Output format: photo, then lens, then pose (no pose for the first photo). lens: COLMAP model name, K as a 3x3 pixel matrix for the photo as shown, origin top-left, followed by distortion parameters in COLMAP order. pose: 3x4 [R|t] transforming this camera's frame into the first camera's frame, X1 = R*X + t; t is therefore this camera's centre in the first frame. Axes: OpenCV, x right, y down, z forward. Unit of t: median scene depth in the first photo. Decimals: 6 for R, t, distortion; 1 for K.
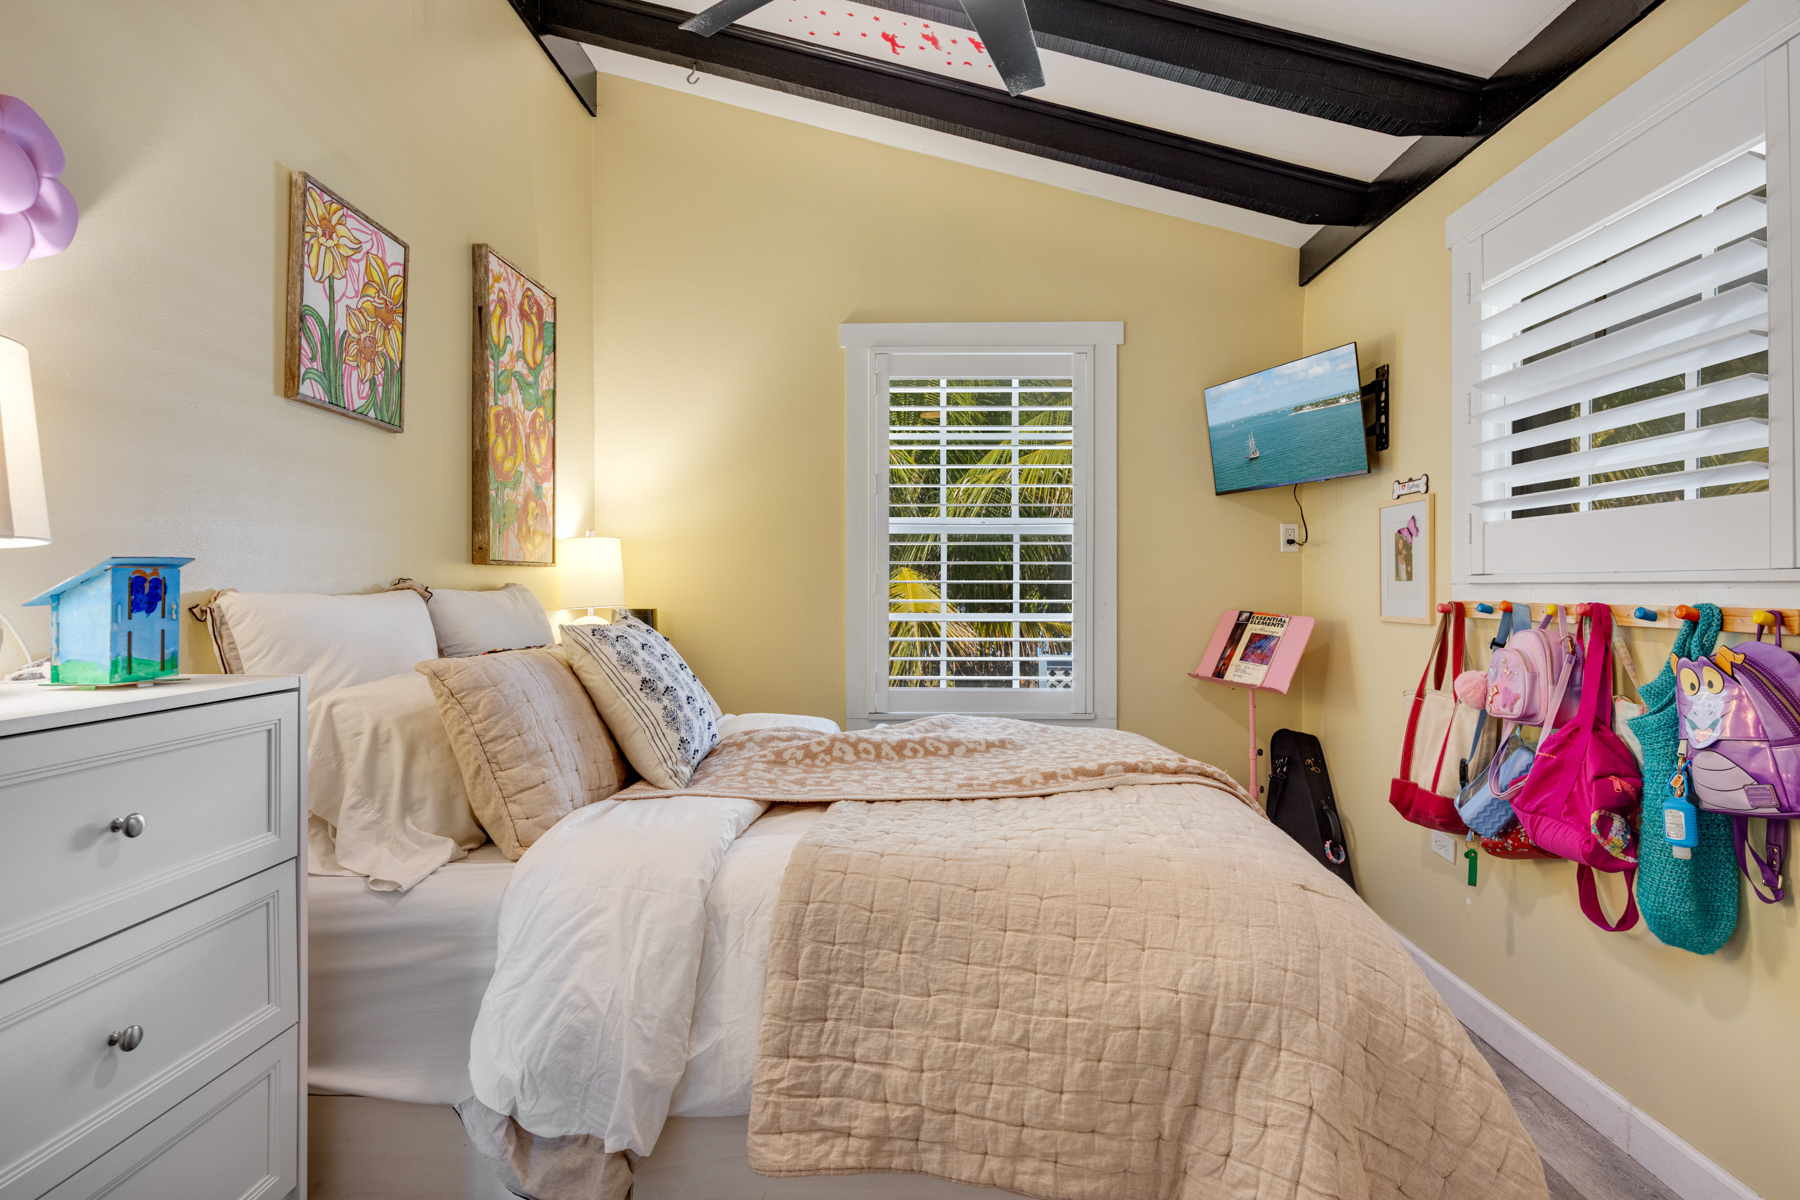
lens RADIAL K [[891.7, 0, 924.3], [0, 891.7, 600.4], [0, 0, 1]] dist [-0.008062, 0.000523]
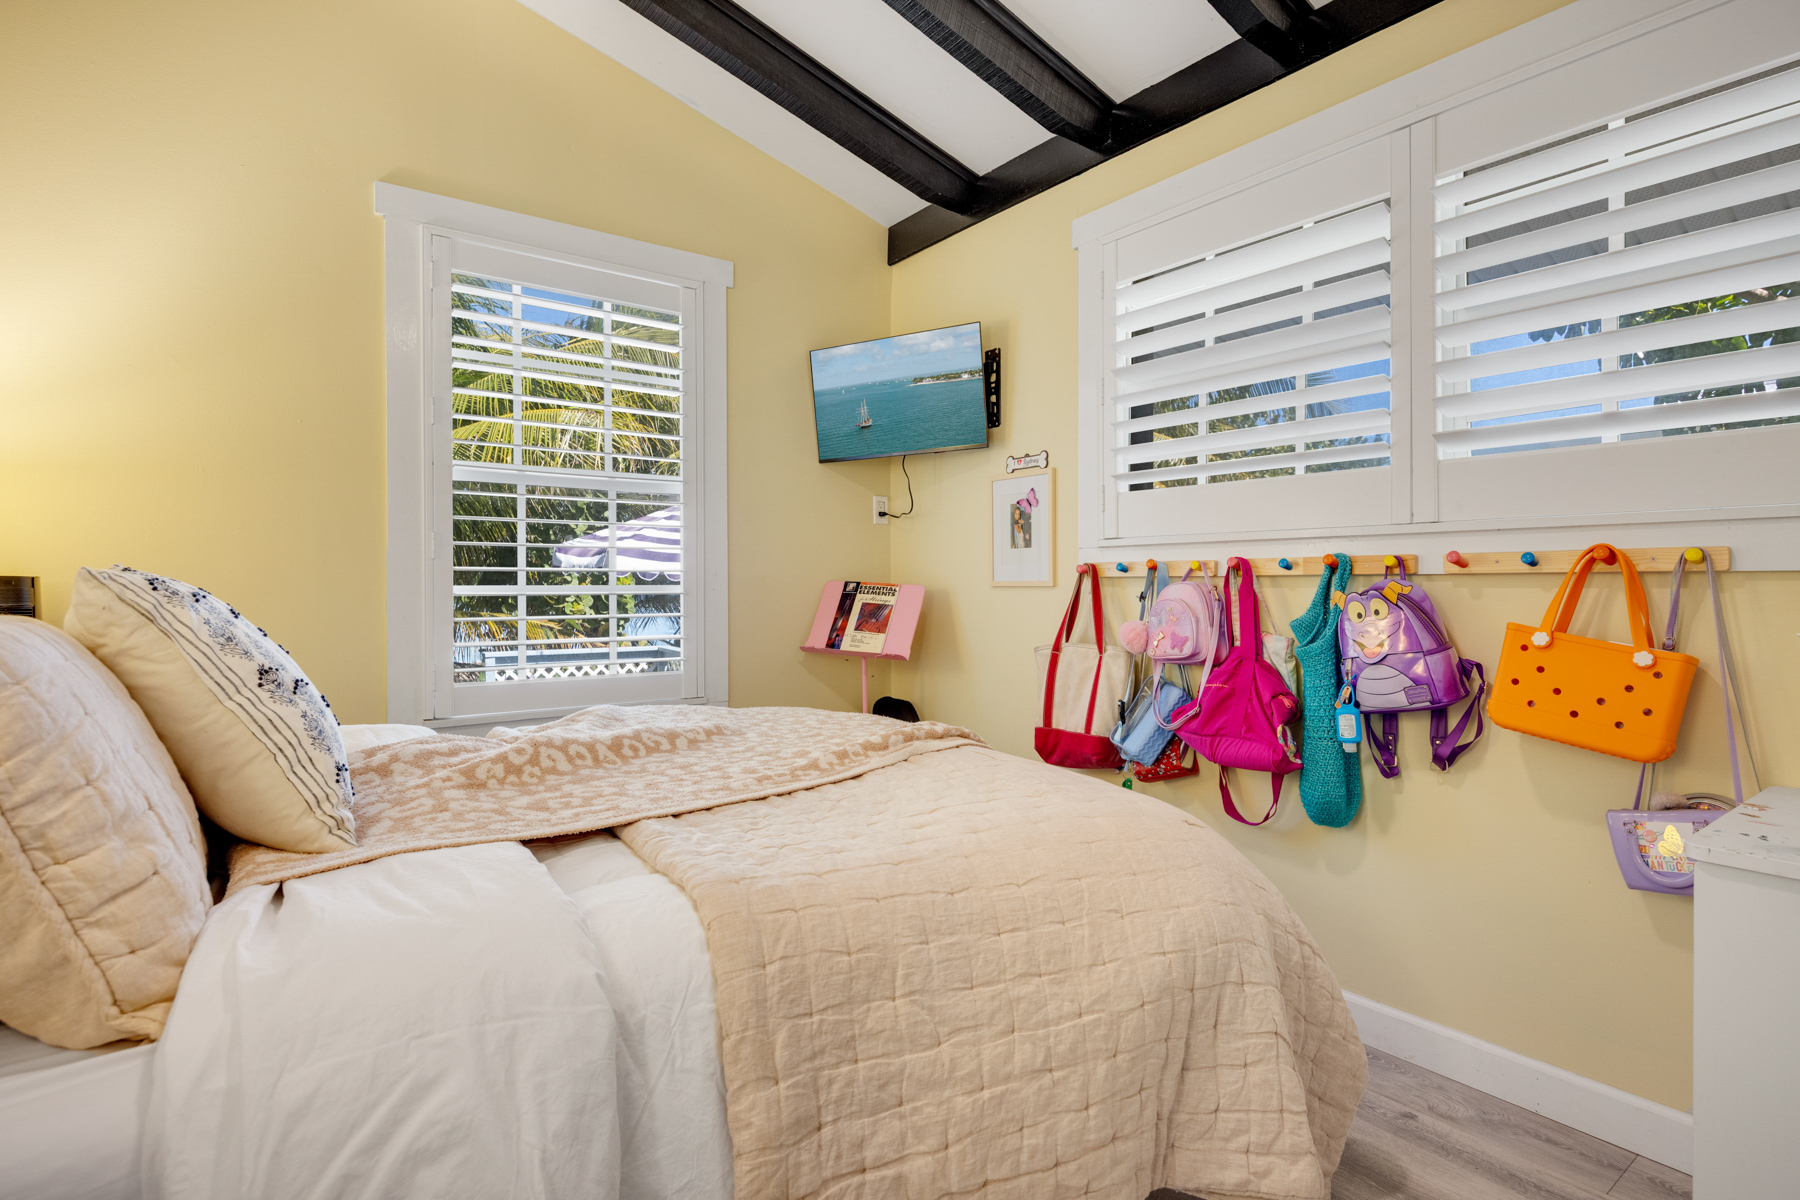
lens RADIAL K [[891.7, 0, 924.3], [0, 891.7, 600.4], [0, 0, 1]] dist [-0.008062, 0.000523]
pose [[0.794655, -0.014820, 0.606880, -0.321492], [0.011423, 0.999890, 0.009460, 0.044953], [-0.606953, -0.000585, 0.794737, 0.292651]]
